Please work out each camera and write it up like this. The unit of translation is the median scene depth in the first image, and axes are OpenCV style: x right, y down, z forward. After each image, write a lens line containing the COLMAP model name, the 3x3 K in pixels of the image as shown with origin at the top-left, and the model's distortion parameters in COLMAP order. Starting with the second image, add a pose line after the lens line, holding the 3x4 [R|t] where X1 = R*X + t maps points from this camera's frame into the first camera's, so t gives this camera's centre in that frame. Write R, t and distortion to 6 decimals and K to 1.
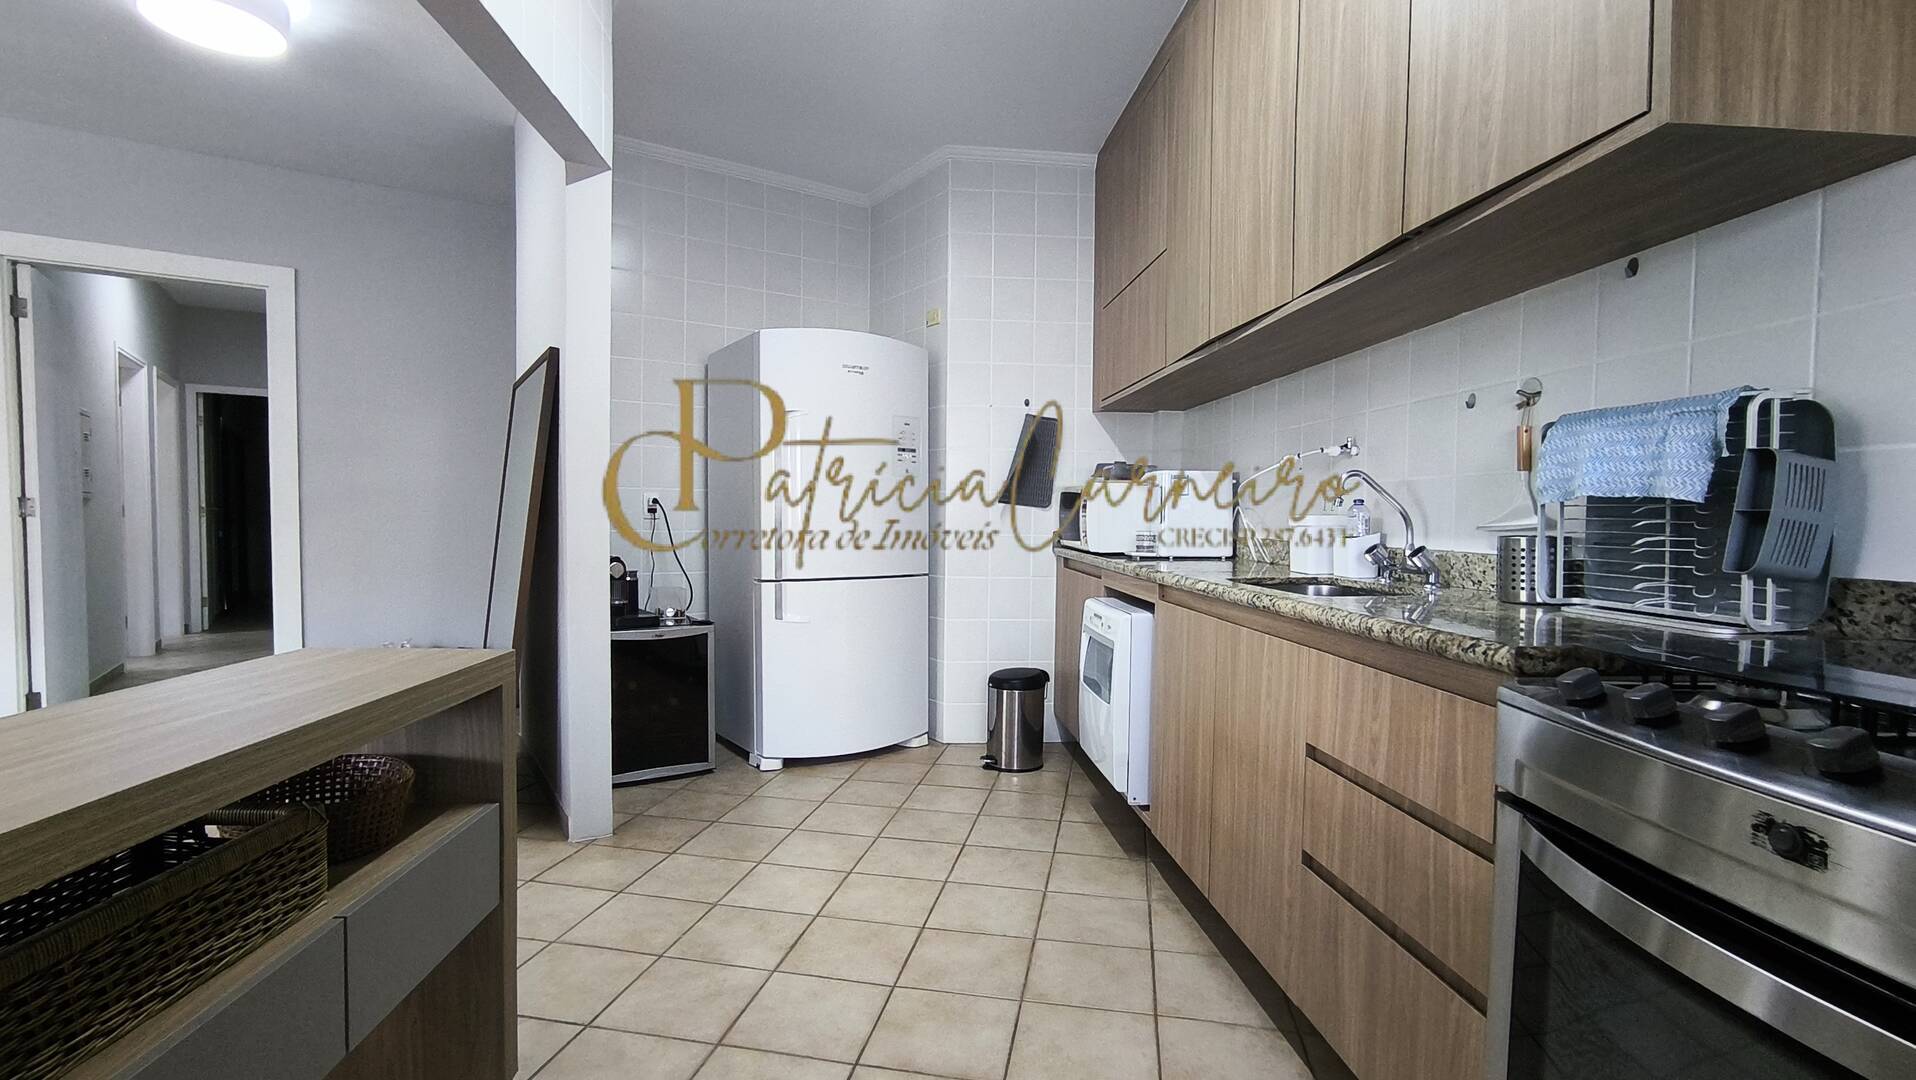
lens RADIAL K [[875.5, 0, 955.2], [0, 875.5, 544.4], [0, 0, 1]] dist [-0.015481, 0.007925]
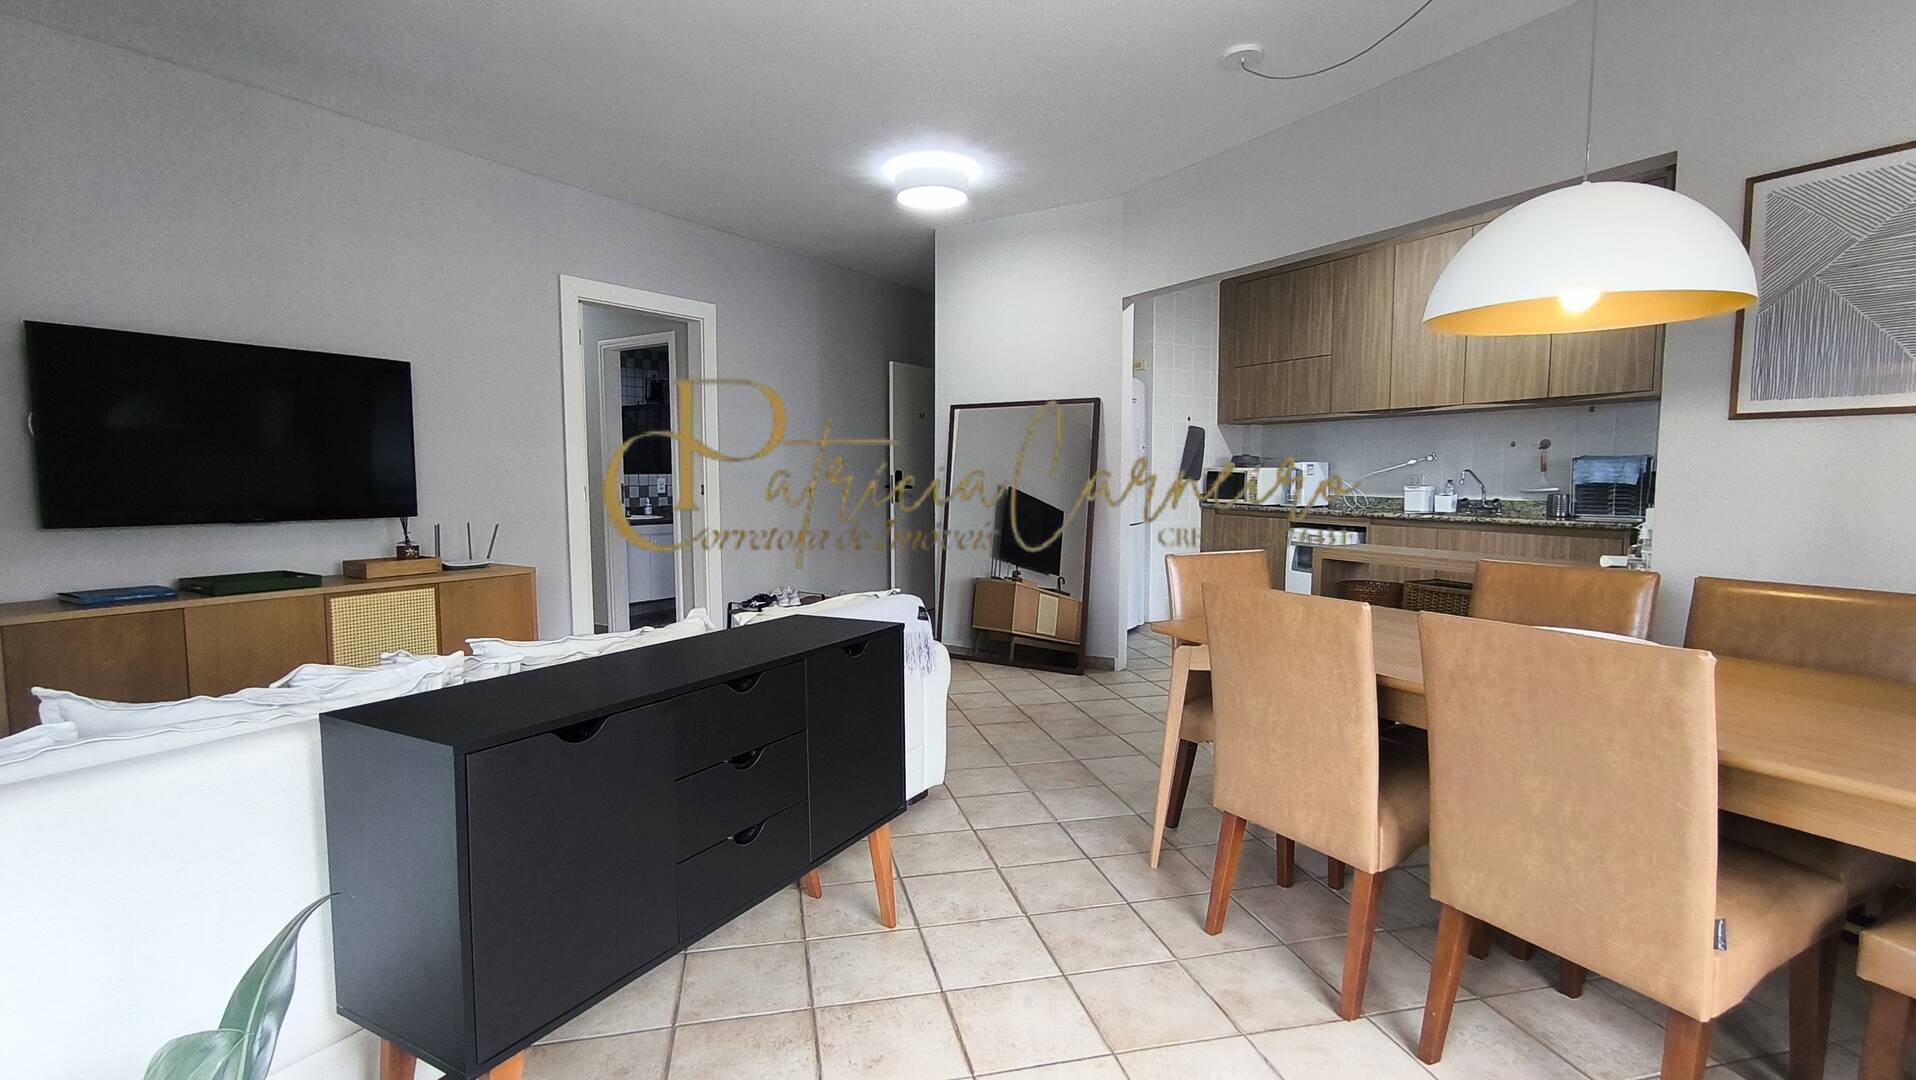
lens RADIAL K [[875.5, 0, 955.7], [0, 875.5, 553.2], [0, 0, 1]] dist [-0.015481, 0.007925]
pose [[0.912413, -0.050381, 0.406159, -1.556212], [0.025327, 0.997443, 0.066830, -0.039069], [-0.408487, -0.050690, 0.911356, -0.567072]]
